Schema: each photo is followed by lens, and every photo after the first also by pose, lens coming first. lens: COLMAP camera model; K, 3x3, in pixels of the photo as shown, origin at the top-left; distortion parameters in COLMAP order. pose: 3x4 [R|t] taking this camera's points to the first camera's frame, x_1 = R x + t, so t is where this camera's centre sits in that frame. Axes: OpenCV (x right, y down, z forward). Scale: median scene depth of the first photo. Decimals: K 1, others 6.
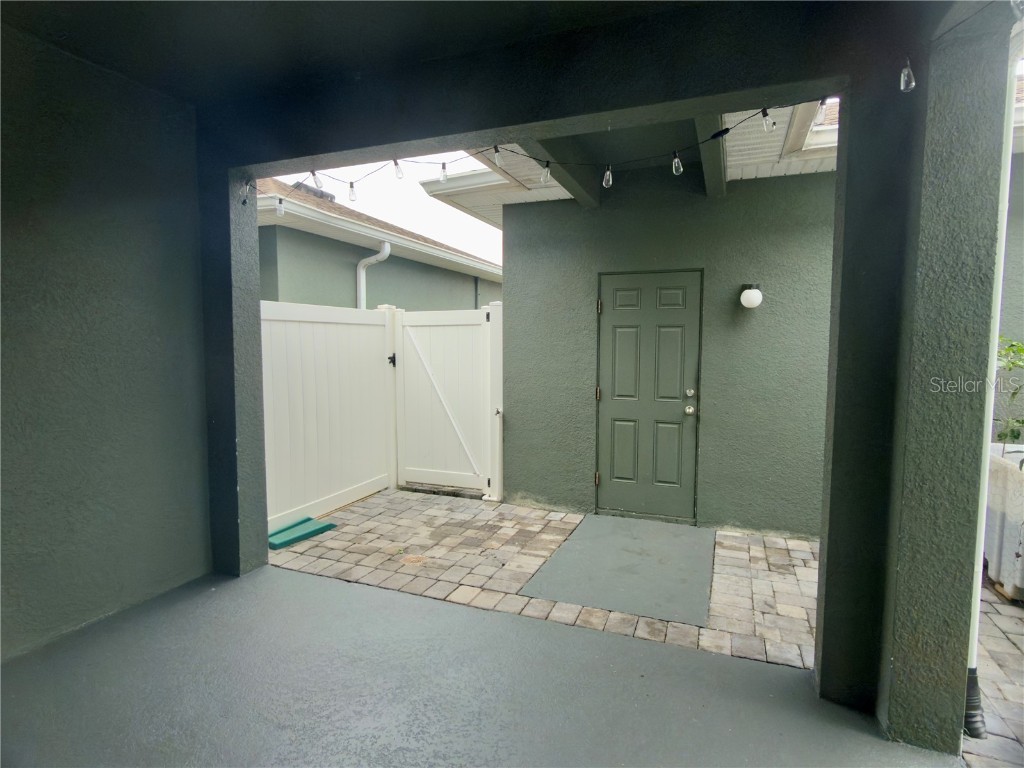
lens RADIAL K [[560.3, 0, 512.0], [0, 560.3, 386.1], [0, 0, 1]] dist [-0.004098, 0.002554]
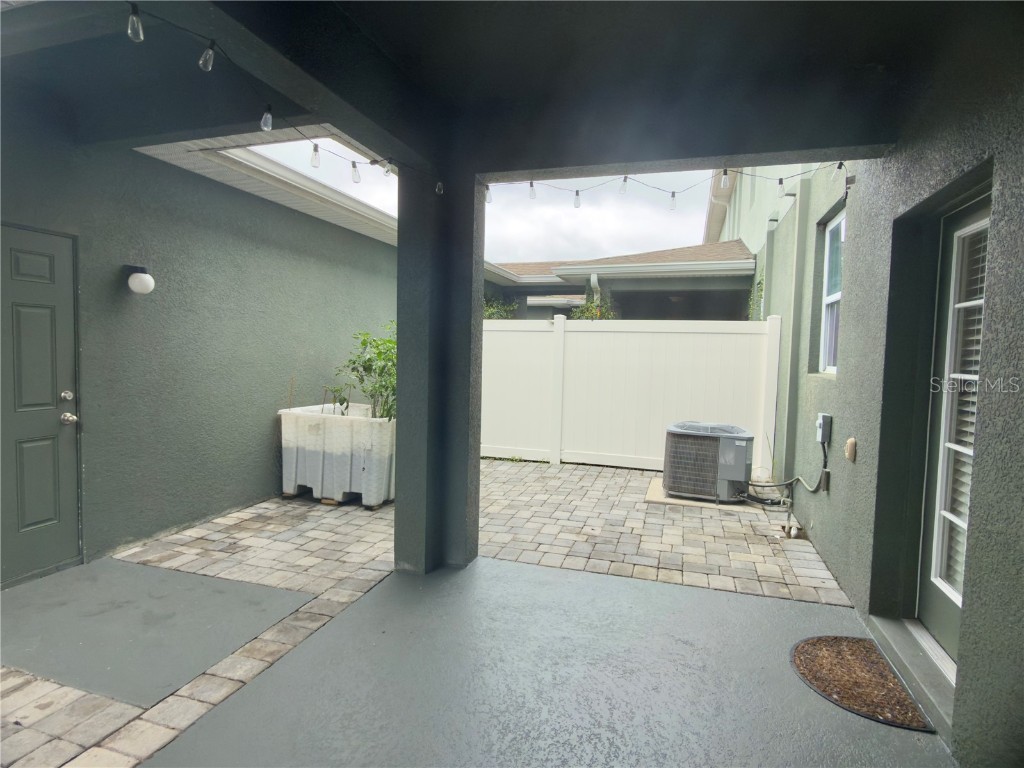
lens RADIAL K [[560.3, 0, 508.8], [0, 560.3, 382.1], [0, 0, 1]] dist [-0.004098, 0.002554]
pose [[-0.072274, -0.061175, 0.995507, -0.514916], [0.056919, 0.996238, 0.065352, -0.022737], [-0.995759, 0.061386, -0.068520, 0.472766]]
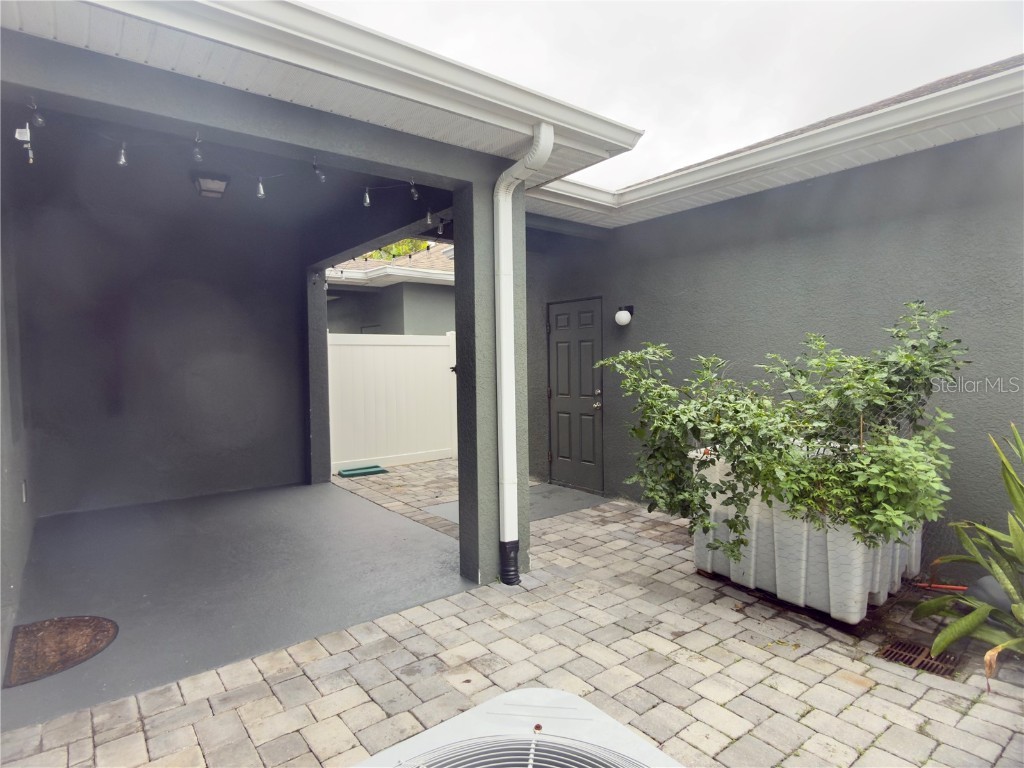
lens RADIAL K [[560.3, 0, 507.9], [0, 560.3, 381.7], [0, 0, 1]] dist [-0.004098, 0.002554]
pose [[0.864913, 0.005555, -0.501890, 0.831797], [-0.025553, 0.999129, -0.032977, 0.038886], [0.501270, 0.041347, 0.864302, -0.233484]]
